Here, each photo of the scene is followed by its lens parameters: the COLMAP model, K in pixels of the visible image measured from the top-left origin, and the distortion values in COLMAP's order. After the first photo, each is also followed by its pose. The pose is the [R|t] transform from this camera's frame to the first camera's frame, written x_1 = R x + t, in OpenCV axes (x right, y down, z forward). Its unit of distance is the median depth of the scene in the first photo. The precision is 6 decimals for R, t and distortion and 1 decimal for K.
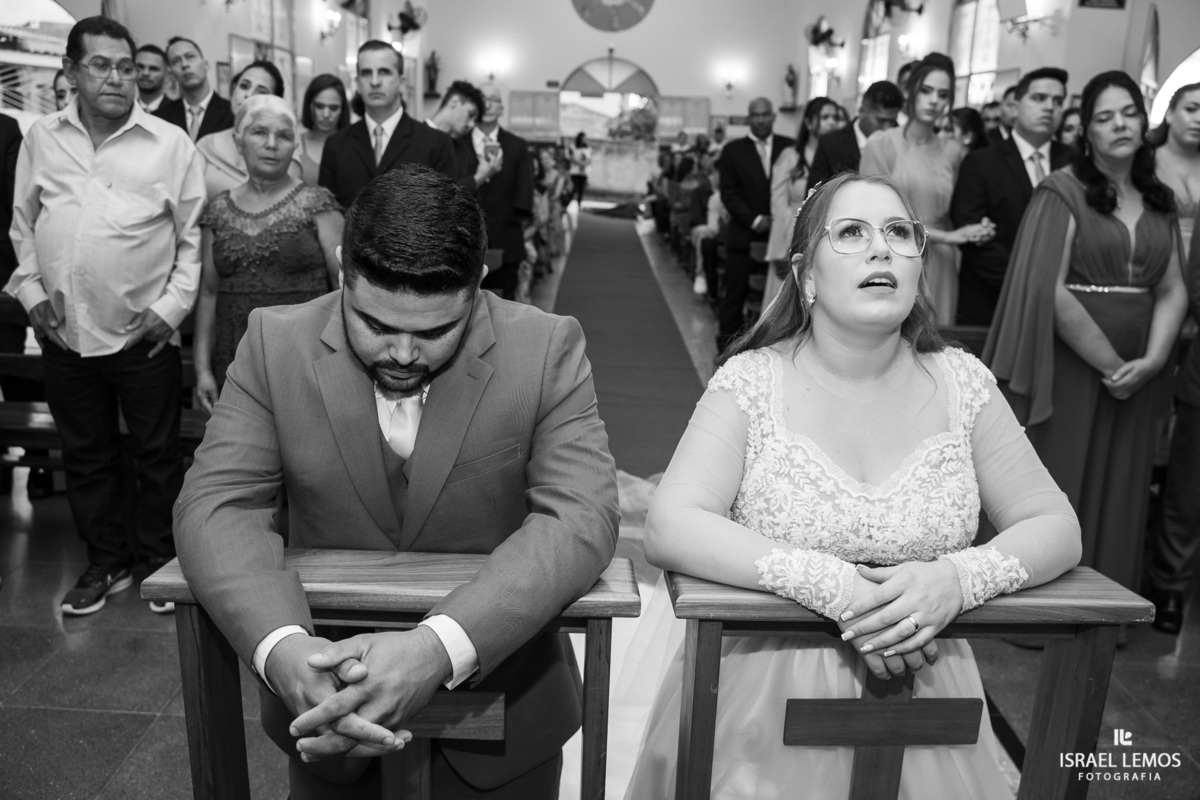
lens RADIAL K [[974.1, 0, 600.0], [0, 974.1, 400.0], [0, 0, 1]] dist [-0.120140, 0.096423]
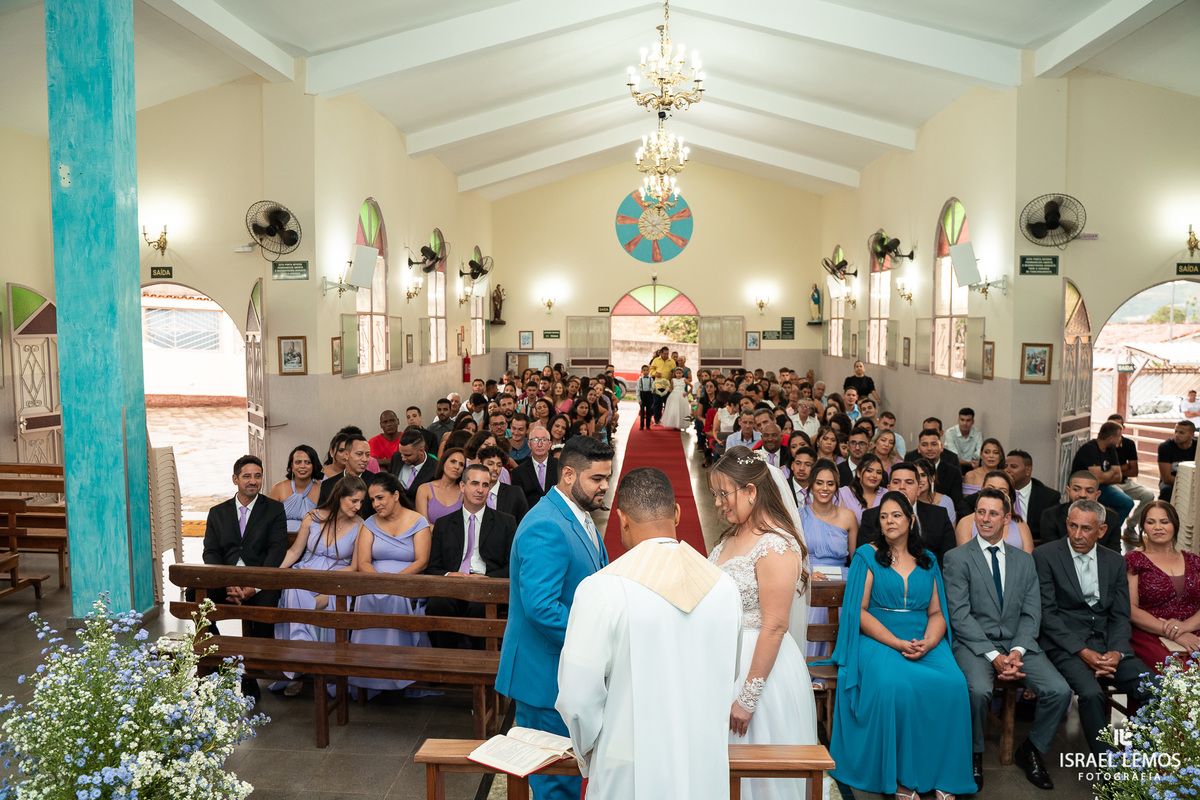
lens RADIAL K [[974.1, 0, 600.0], [0, 974.1, 400.0], [0, 0, 1]] dist [-0.120140, 0.096423]
pose [[0.997791, -0.031060, -0.058719, 0.013939], [0.019793, 0.982814, -0.183533, -0.020687], [0.063411, 0.181965, 0.981258, -0.134347]]
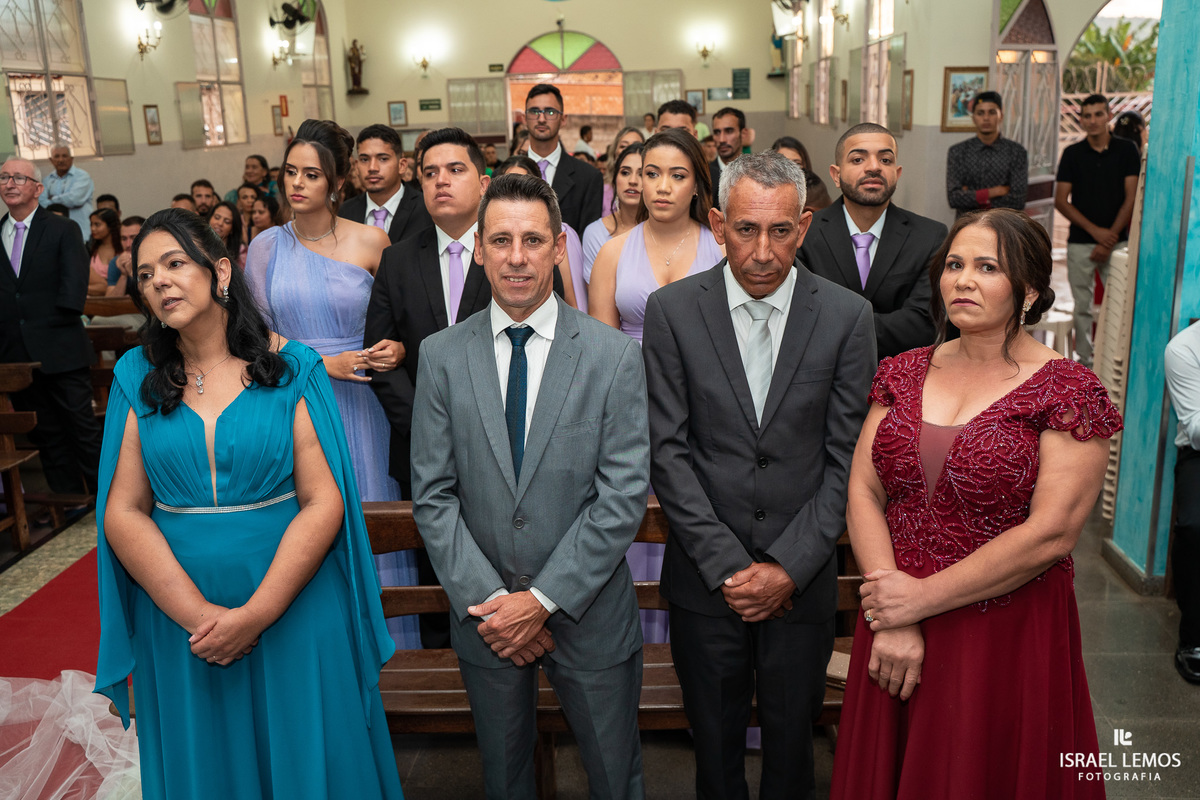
lens RADIAL K [[1136.8, 0, 592.7], [0, 1136.8, 396.5], [0, 0, 1]] dist [-0.060388, 0.024598]
pose [[0.993549, -0.047336, -0.103051, 0.170778], [0.046322, 0.998852, -0.012217, -0.032314], [0.103511, 0.007364, 0.994601, 0.031554]]
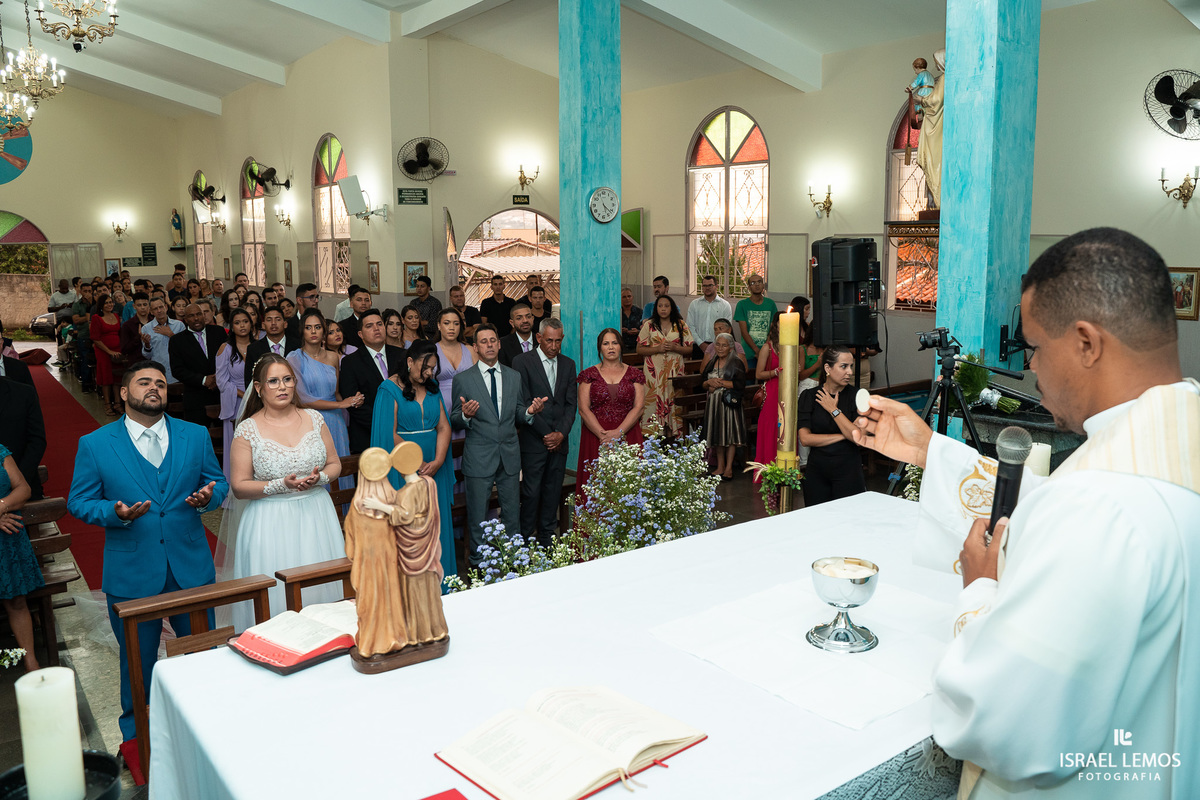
lens RADIAL K [[974.1, 0, 600.0], [0, 974.1, 400.0], [0, 0, 1]] dist [-0.120140, 0.096423]
pose [[0.814100, -0.137584, 0.564191, -0.072392], [0.187121, 0.981861, -0.030568, -0.007591], [-0.549751, 0.130458, 0.825078, -0.212891]]
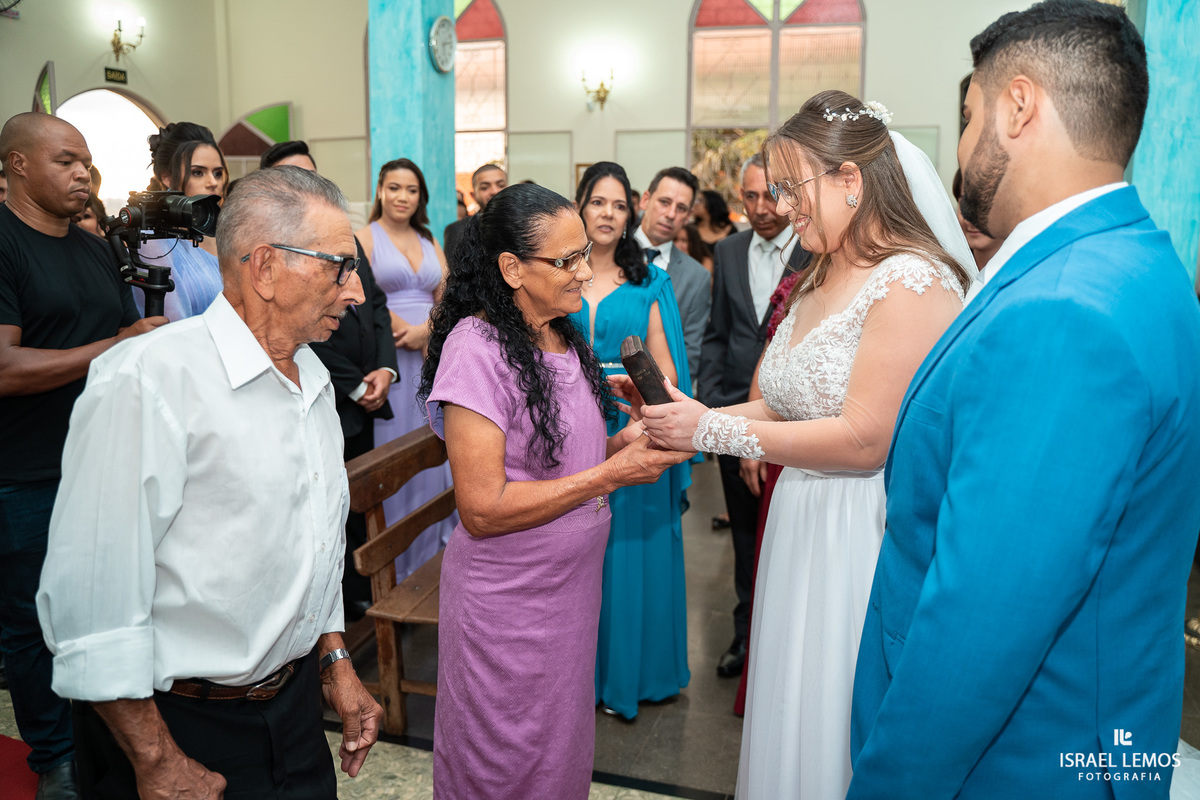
lens RADIAL K [[954.2, 0, 600.0], [0, 954.2, 400.0], [0, 0, 1]] dist [-0.111033, 0.089212]
pose [[0.303073, -0.214181, 0.928587, -0.080840], [0.254314, 0.957256, 0.137791, -0.044478], [-0.918407, 0.194392, 0.344588, 0.125998]]
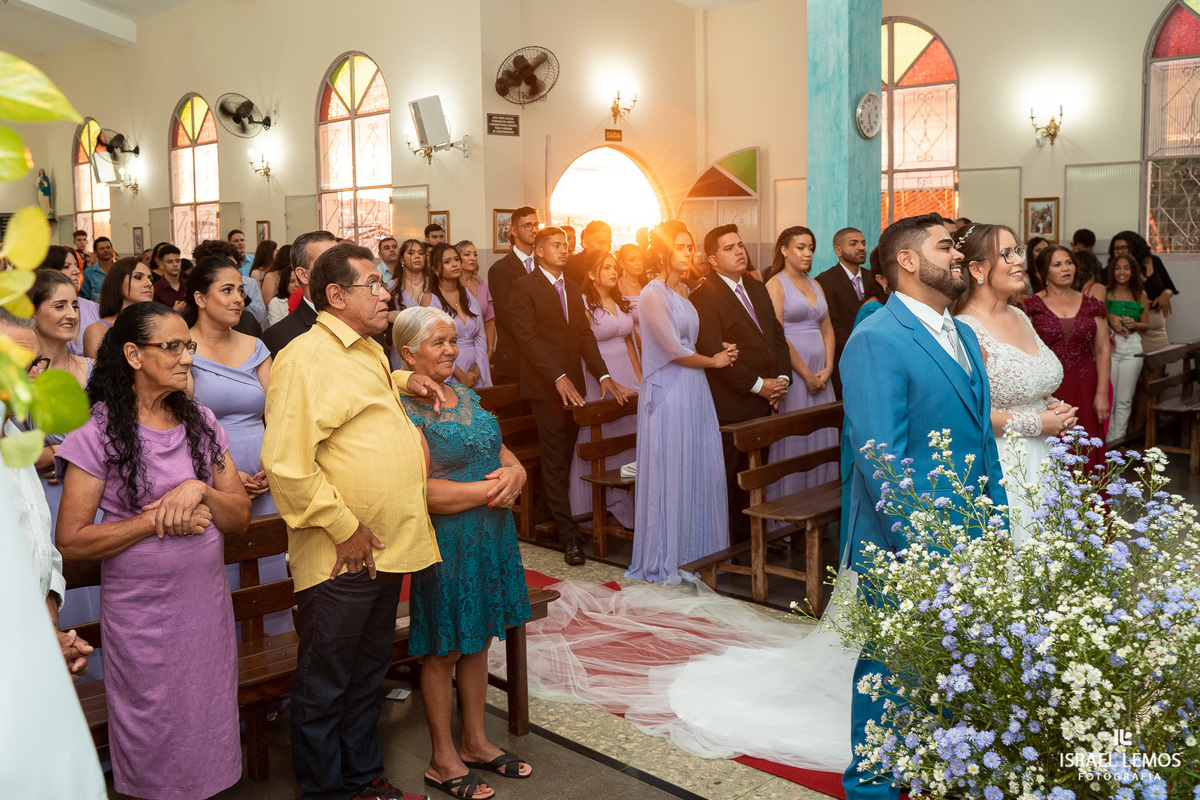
lens RADIAL K [[1152.0, 0, 534.3], [0, 1152.0, 332.3], [0, 0, 1]] dist [-0.120005, 0.135472]
pose [[0.739101, -0.105332, 0.665308, -0.222801], [0.218234, 0.971869, -0.088573, -0.029767], [-0.637263, 0.210658, 0.741296, -0.004224]]
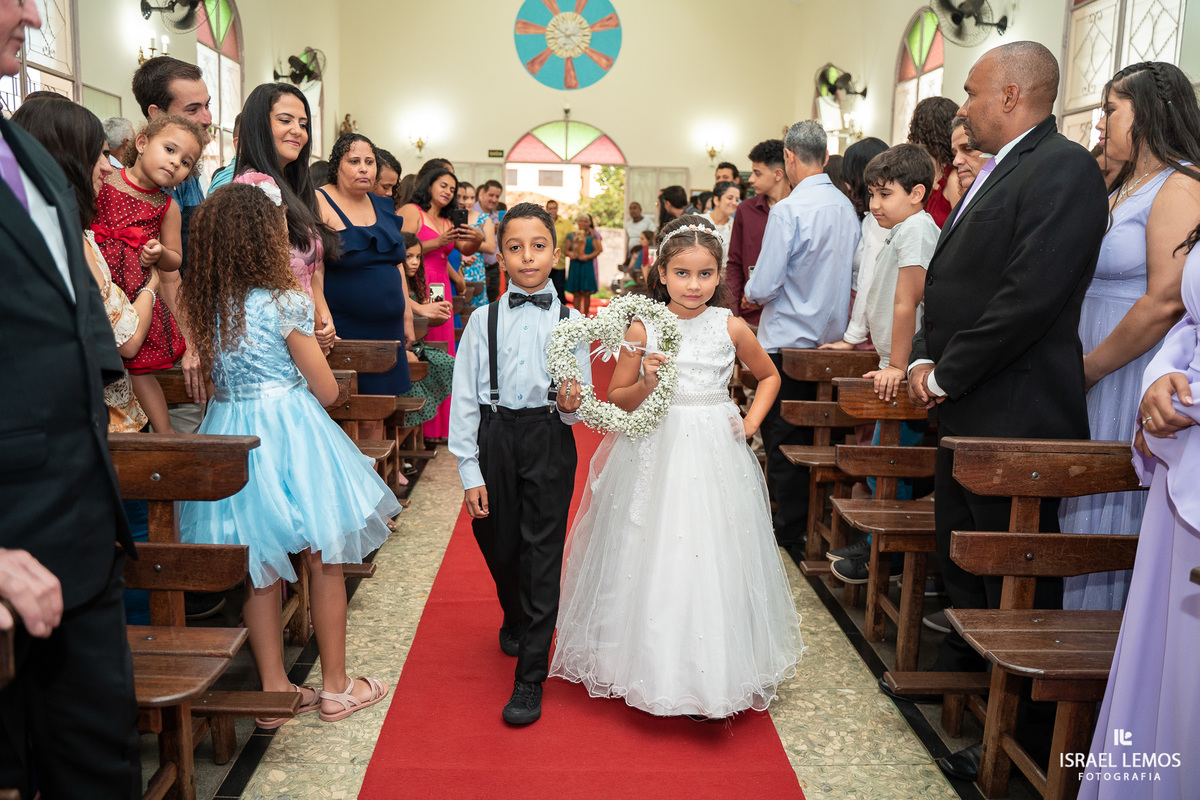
lens RADIAL K [[978.0, 0, 600.0], [0, 978.0, 400.0], [0, 0, 1]] dist [-0.120263, 0.098627]
pose [[0.999142, -0.016407, 0.038021, 0.005868], [0.019767, 0.995766, -0.089770, -0.063559], [-0.036388, 0.090445, 0.995236, 0.279013]]
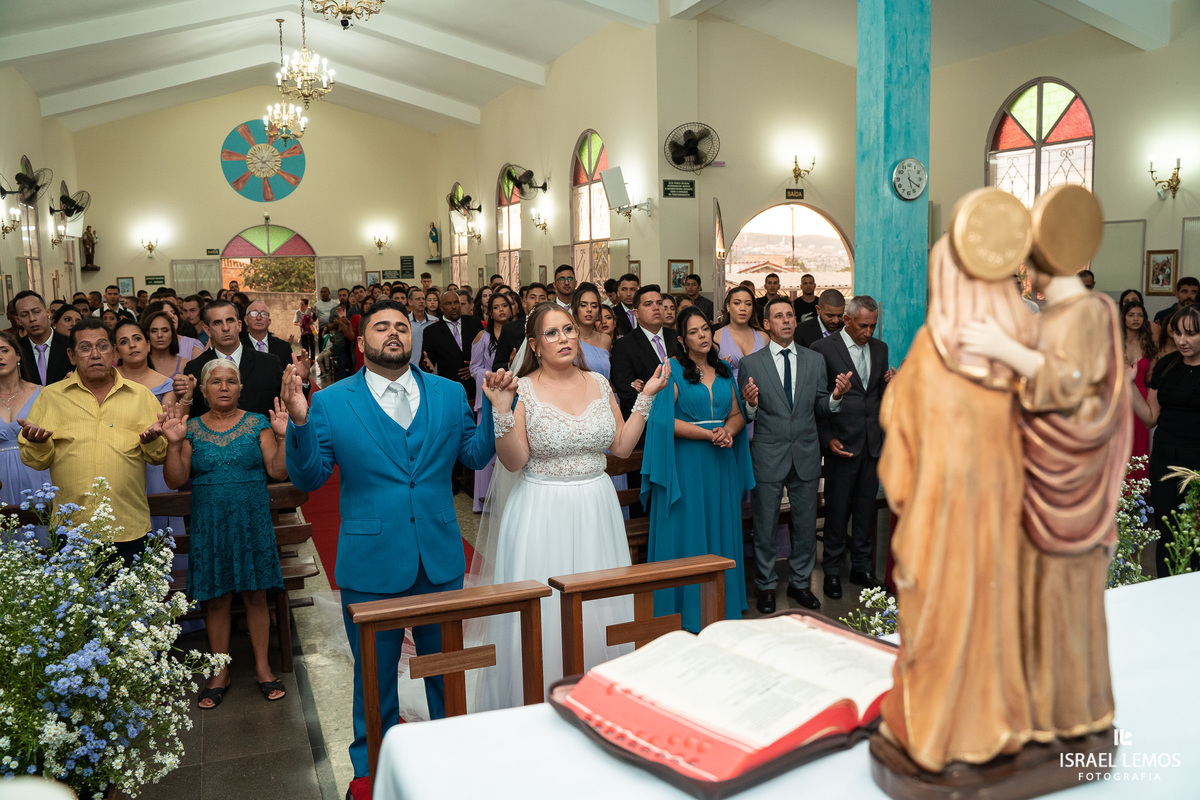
lens RADIAL K [[974.1, 0, 600.0], [0, 974.1, 400.0], [0, 0, 1]] dist [-0.120140, 0.096423]
pose [[0.929013, -0.098741, 0.356629, -0.060523], [0.143911, 0.984282, -0.102365, 0.000603], [-0.340916, 0.146421, 0.928621, -0.128999]]
